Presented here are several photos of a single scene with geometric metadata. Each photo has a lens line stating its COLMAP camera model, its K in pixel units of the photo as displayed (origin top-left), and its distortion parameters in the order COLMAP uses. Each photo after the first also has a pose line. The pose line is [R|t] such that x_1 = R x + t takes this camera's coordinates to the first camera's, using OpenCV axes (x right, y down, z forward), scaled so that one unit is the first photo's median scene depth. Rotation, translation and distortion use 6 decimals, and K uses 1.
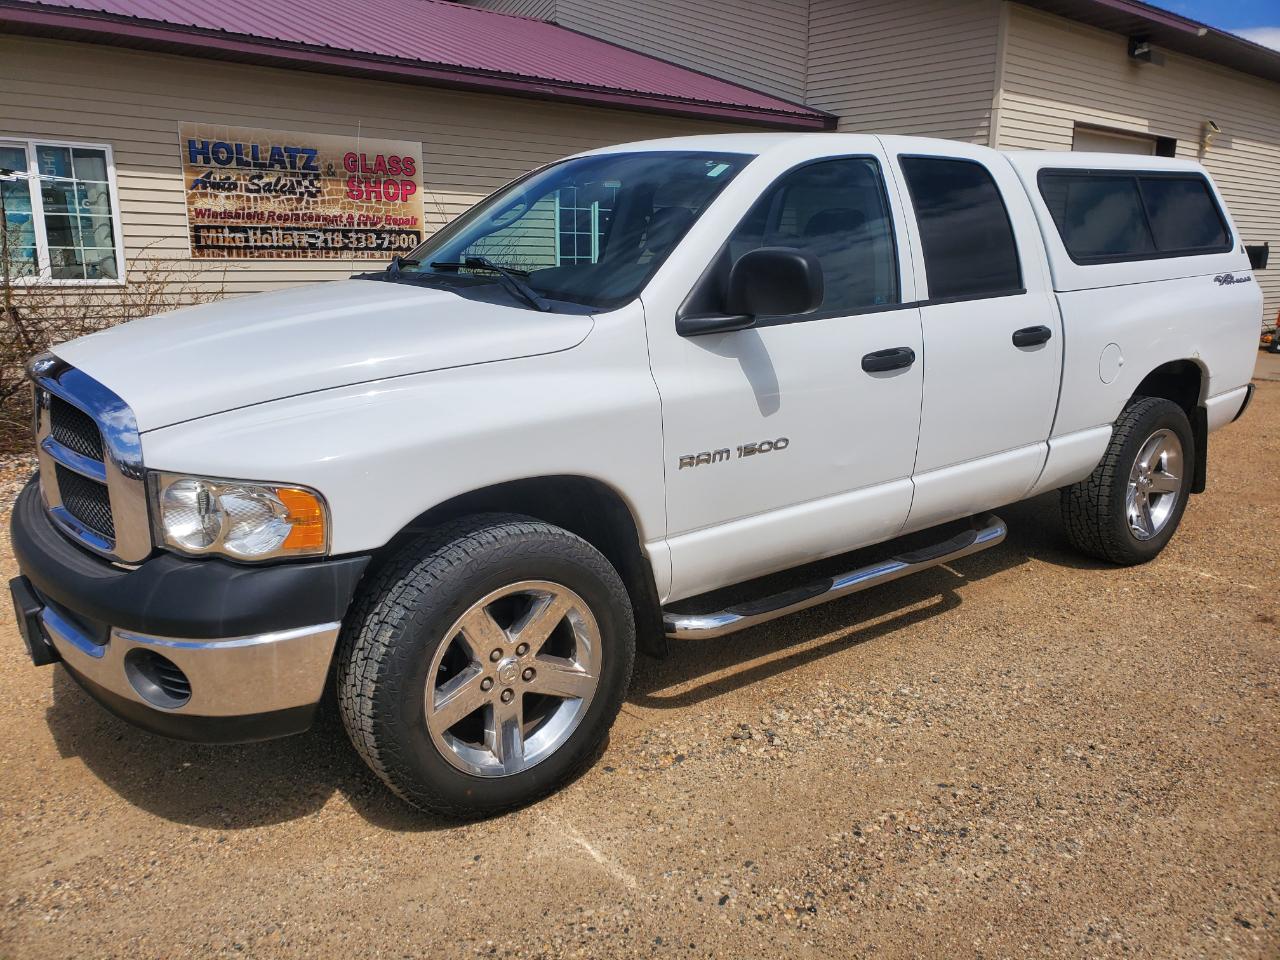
lens RADIAL K [[1012.1, 0, 642.1], [0, 1012.1, 468.3], [0, 0, 1]] dist [-0.010956, 0.032608]
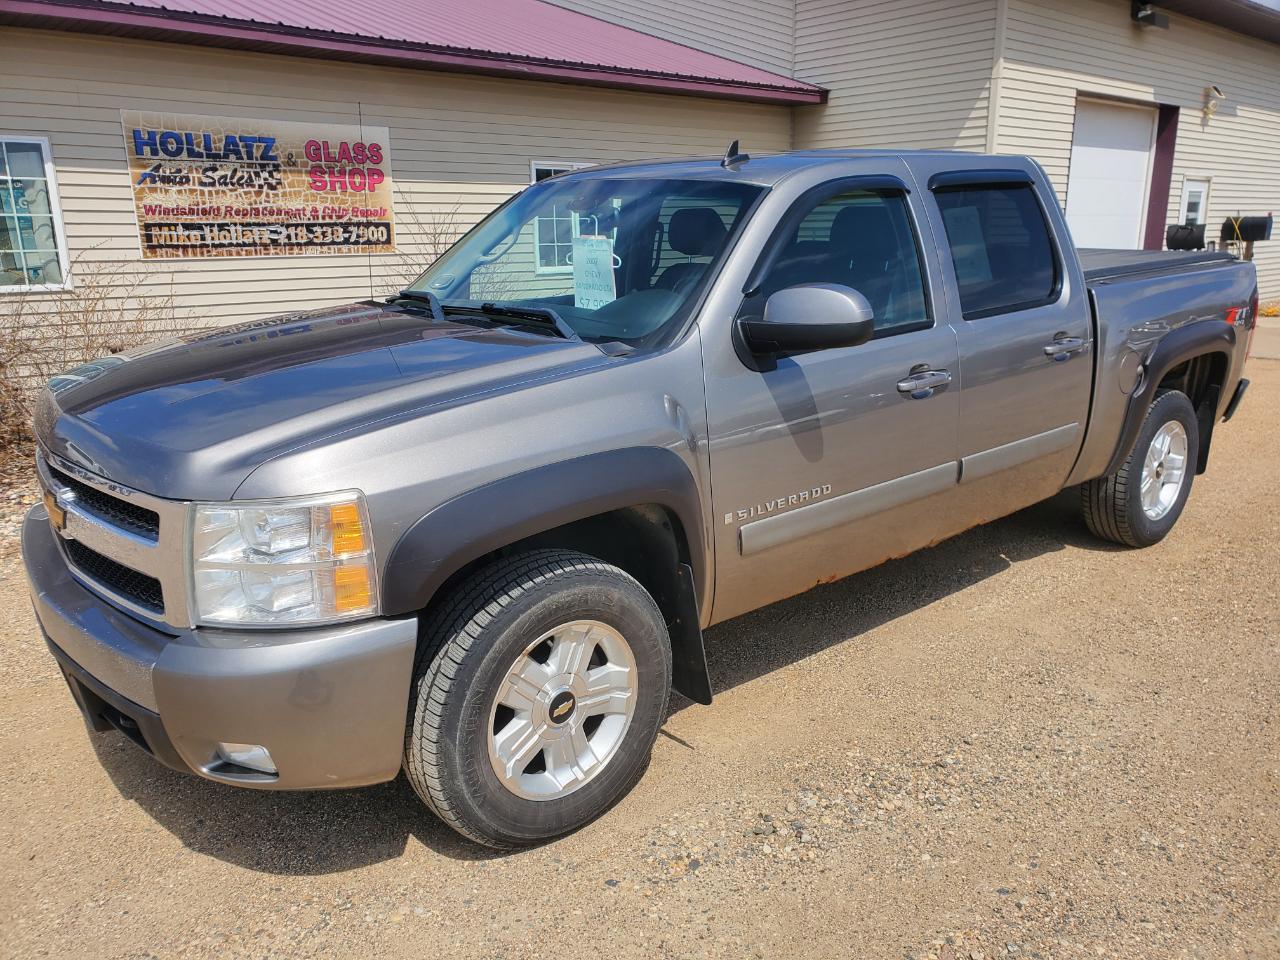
lens RADIAL K [[1009.2, 0, 645.4], [0, 1009.2, 490.3], [0, 0, 1]] dist [-0.034026, 0.074253]
pose [[0.999500, -0.026504, 0.017229, -0.005097], [0.025749, 0.998757, 0.042671, -0.021751], [-0.018338, -0.042206, 0.998941, 0.055147]]
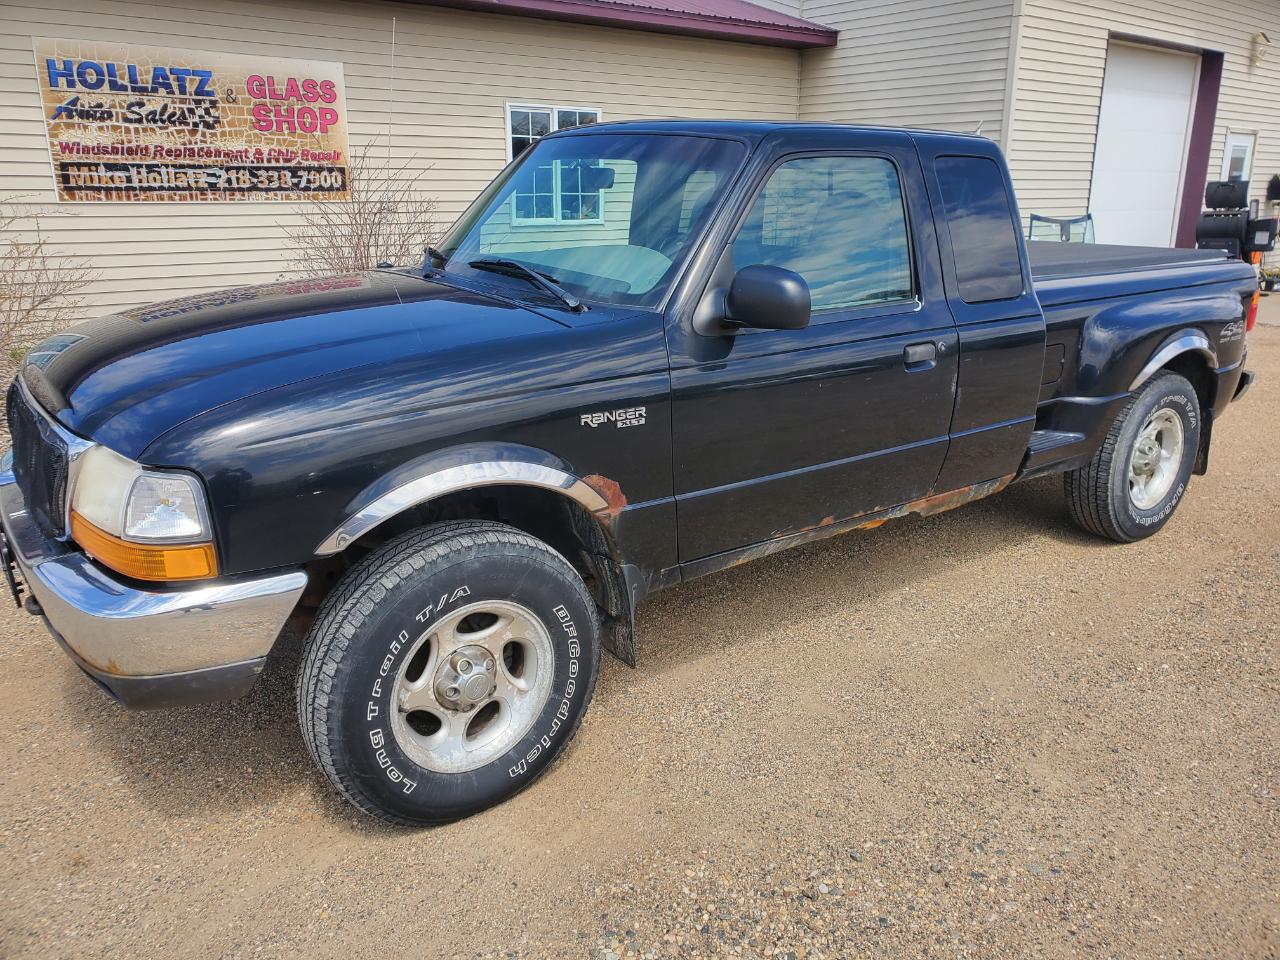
lens RADIAL K [[998.7, 0, 660.6], [0, 998.7, 462.5], [0, 0, 1]] dist [-0.002986, 0.031431]
pose [[0.999929, -0.008390, -0.008431, 0.060413], [0.008864, 0.998286, 0.057854, -0.032174], [0.007931, -0.057924, 0.998289, 0.144004]]
